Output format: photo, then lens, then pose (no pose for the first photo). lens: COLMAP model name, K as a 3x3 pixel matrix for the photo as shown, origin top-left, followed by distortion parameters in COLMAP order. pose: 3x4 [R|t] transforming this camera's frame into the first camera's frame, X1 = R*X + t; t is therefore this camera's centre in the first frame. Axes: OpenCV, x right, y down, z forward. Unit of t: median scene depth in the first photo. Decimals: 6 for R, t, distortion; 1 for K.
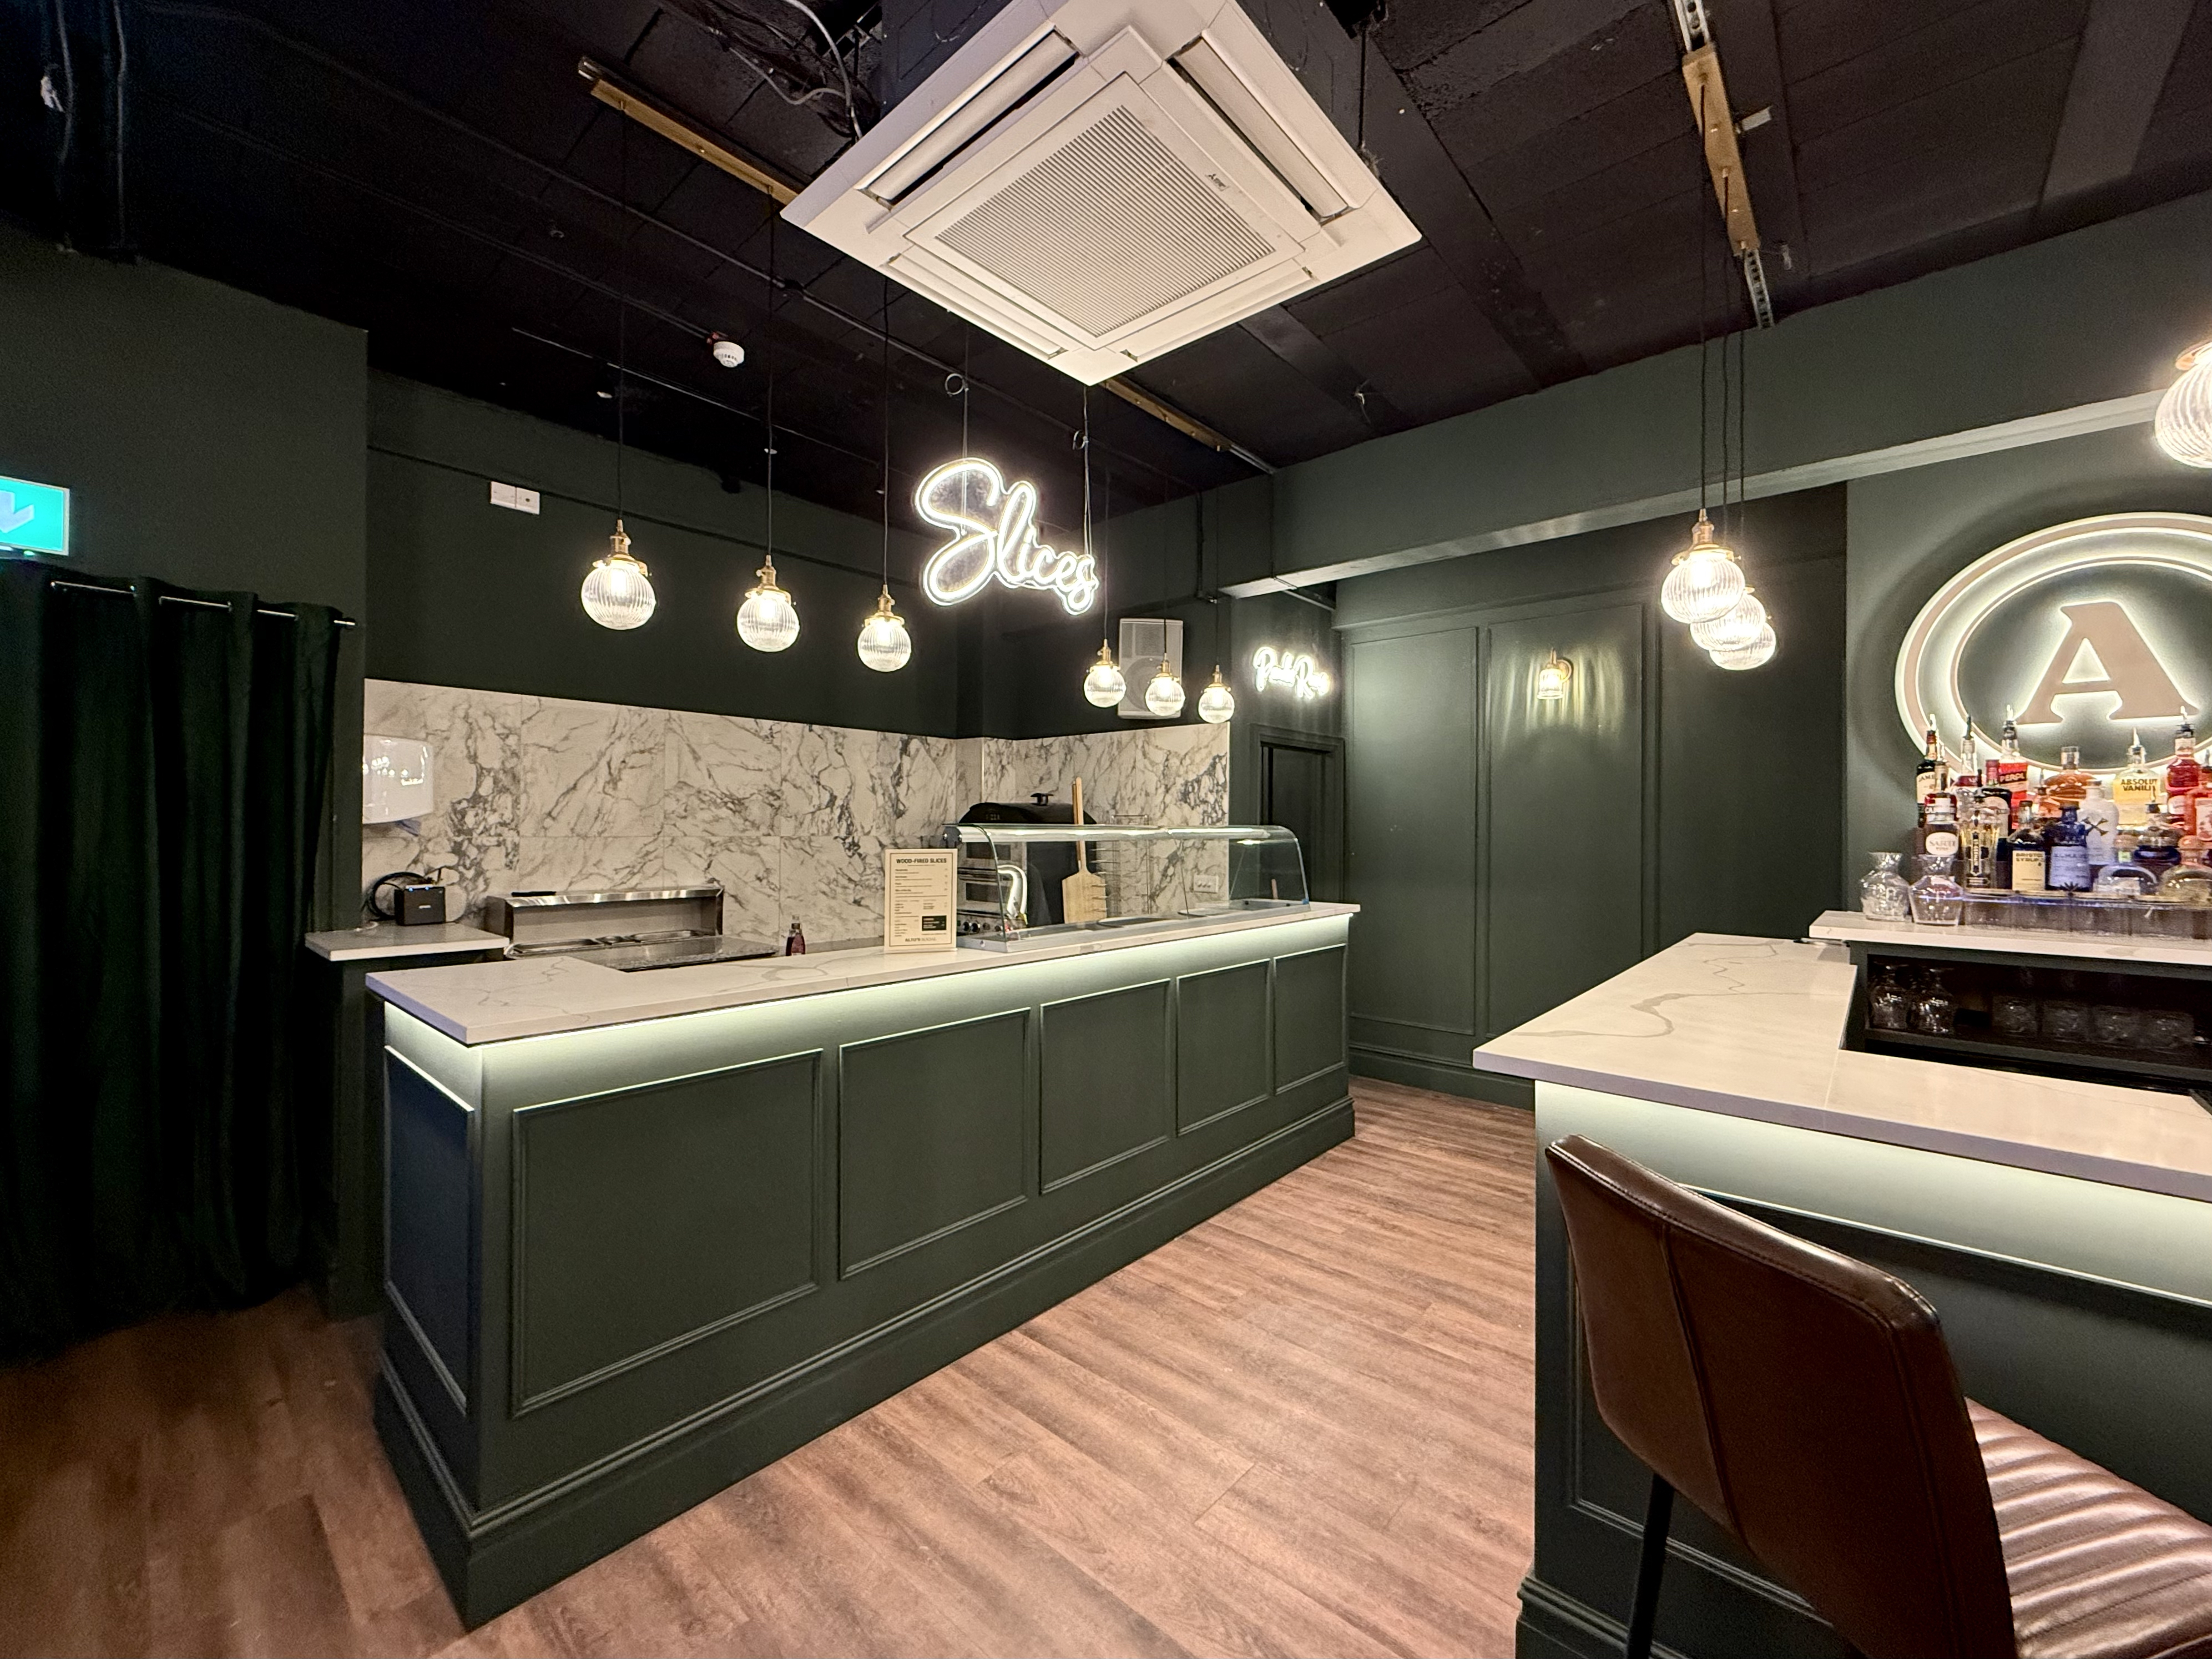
lens RADIAL K [[884.7, 0, 1105.9], [0, 884.7, 822.5], [0, 0, 1]] dist [-0.005918, 0.000806]
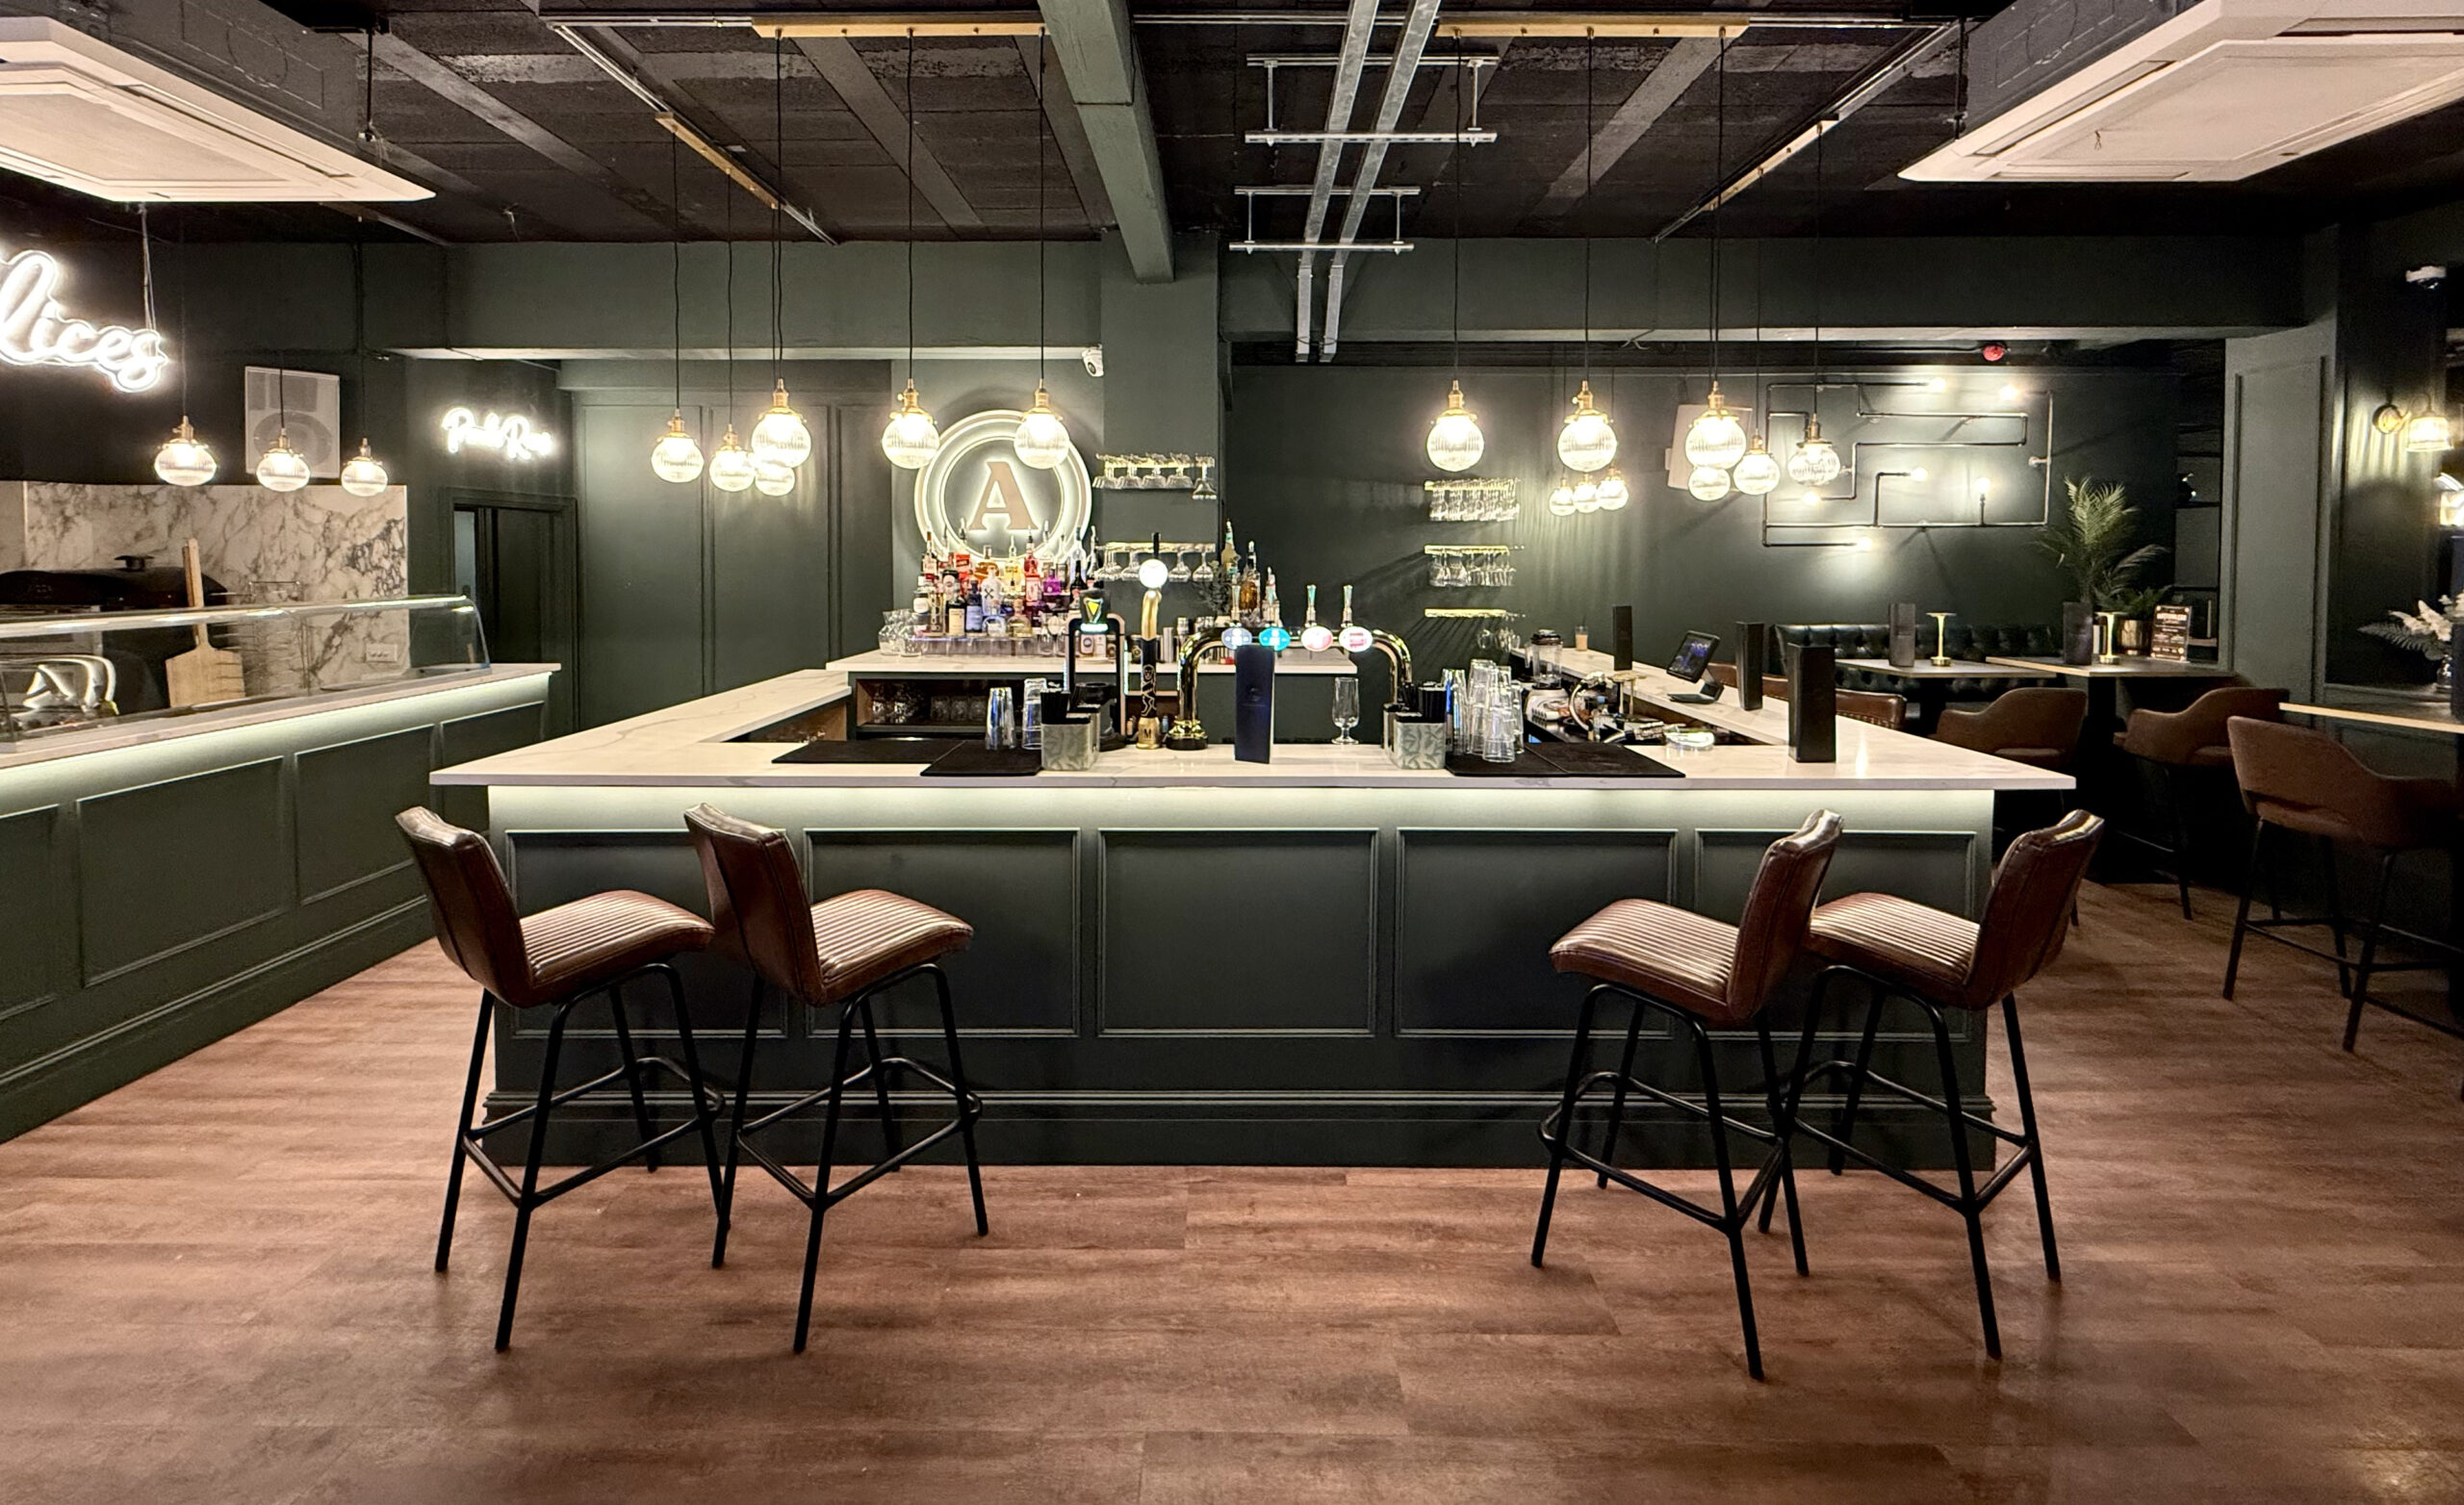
lens RADIAL K [[977.8, 0, 1198.9], [0, 977.8, 577.0], [0, 0, 1]] dist [0.003880, 0.000155]
pose [[0.765050, -0.019311, 0.643681, 0.127230], [-0.000397, 0.999536, 0.030459, -0.053846], [-0.643971, -0.023559, 0.764687, -0.452036]]
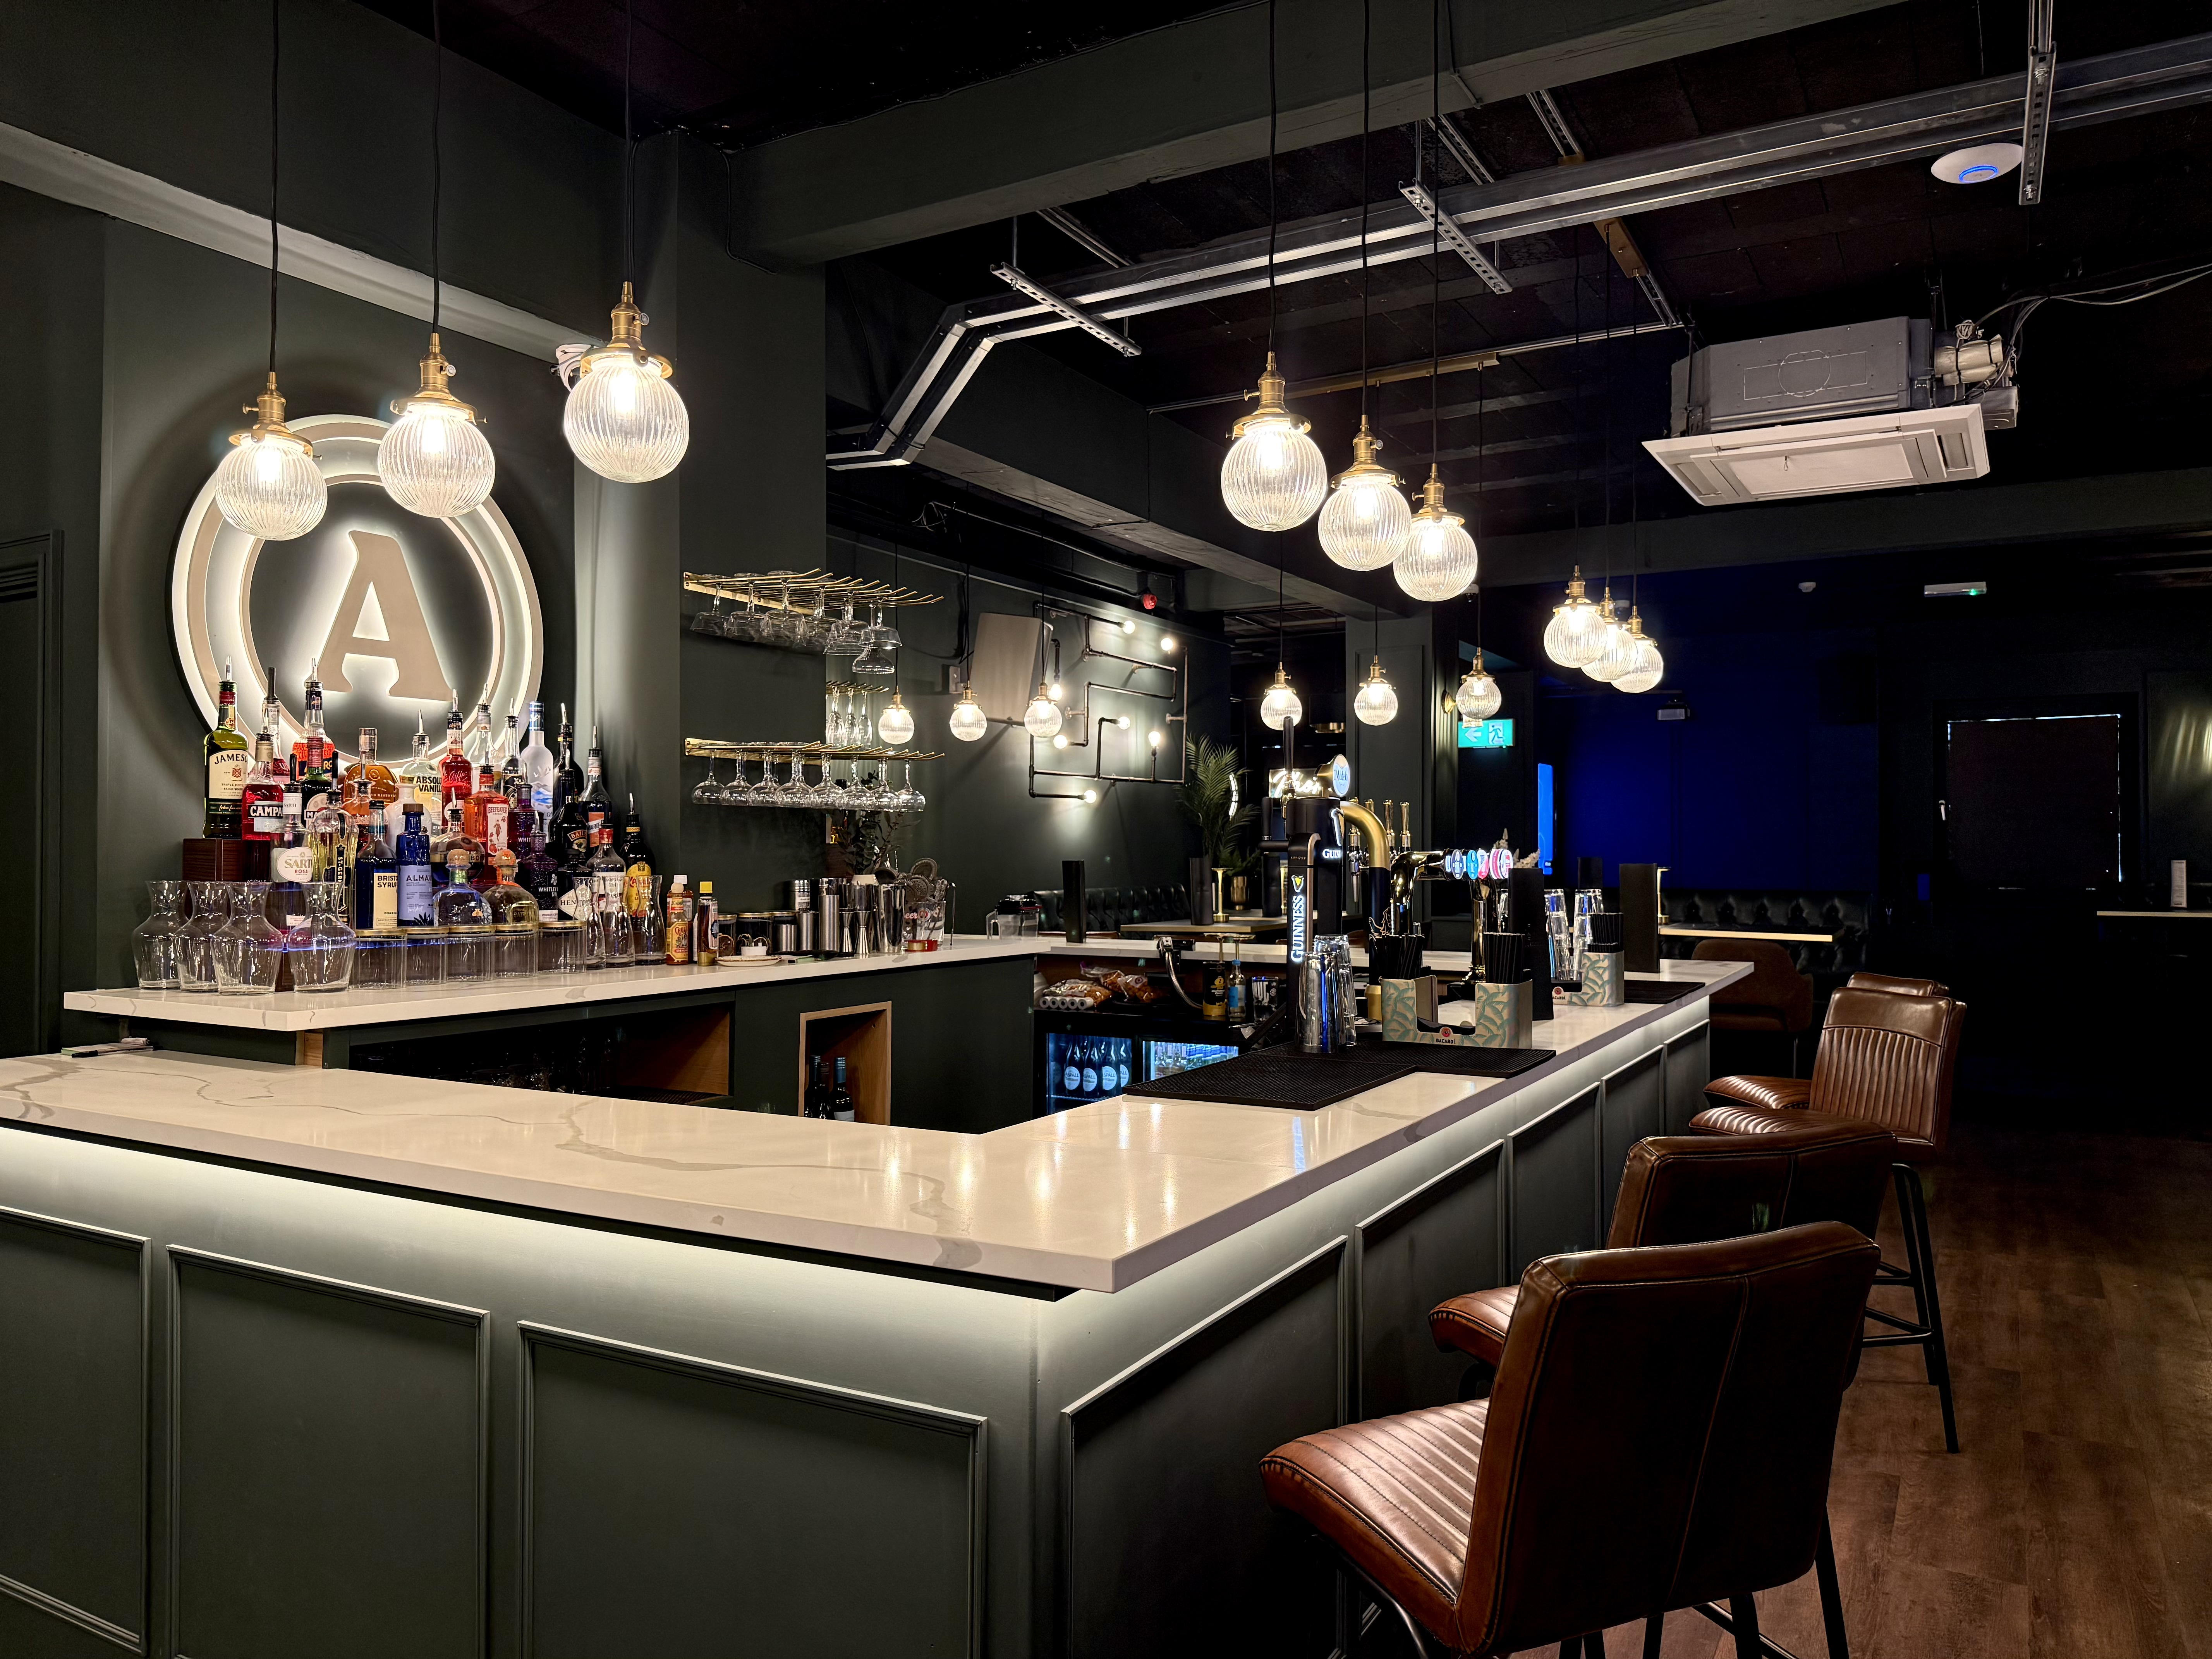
lens RADIAL K [[1542.8, 0, 1105.4], [0, 1542.8, 833.6], [0, 0, 1]] dist [0.011107, -0.011394]
pose [[-0.188606, 0.000620, 0.982053, -0.172533], [-0.014266, 0.999893, -0.003371, -0.001802], [-0.981949, -0.014646, -0.188577, 0.418450]]
